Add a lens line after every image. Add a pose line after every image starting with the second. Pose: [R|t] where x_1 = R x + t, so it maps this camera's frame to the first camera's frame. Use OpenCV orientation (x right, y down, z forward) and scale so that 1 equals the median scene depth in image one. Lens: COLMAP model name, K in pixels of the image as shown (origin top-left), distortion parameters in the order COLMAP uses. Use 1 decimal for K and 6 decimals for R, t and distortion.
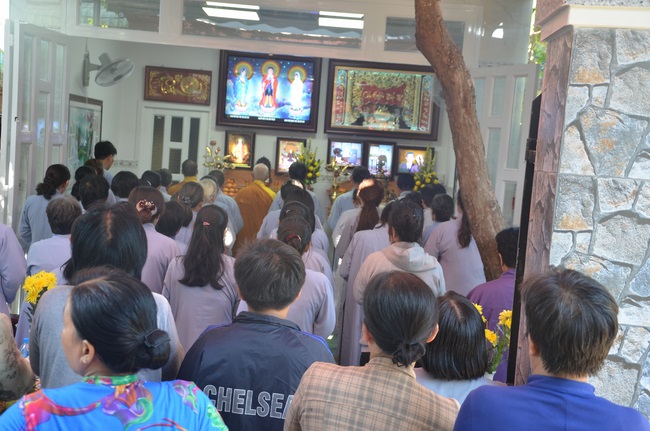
lens RADIAL K [[976.8, 0, 323.4], [0, 976.8, 216.1], [0, 0, 1]] dist [0.174391, 0.000000]
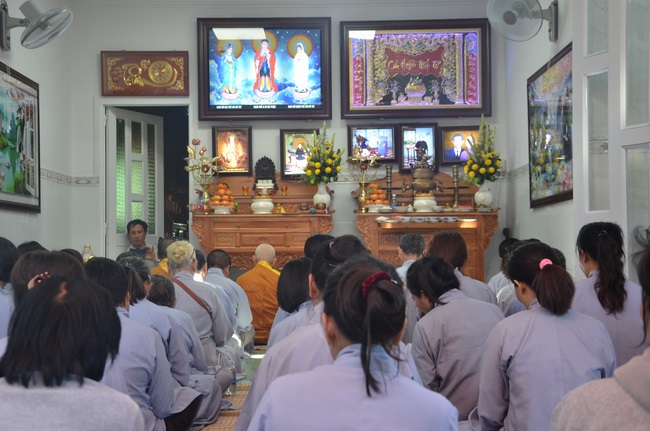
lens RADIAL K [[976.8, 0, 327.0], [0, 976.8, 214.7], [0, 0, 1]] dist [0.174391, 0.000000]
pose [[0.996356, -0.085213, 0.003673, -0.019685], [0.085134, 0.990948, -0.103795, 0.066791], [0.005205, 0.103730, 0.994592, 0.252719]]
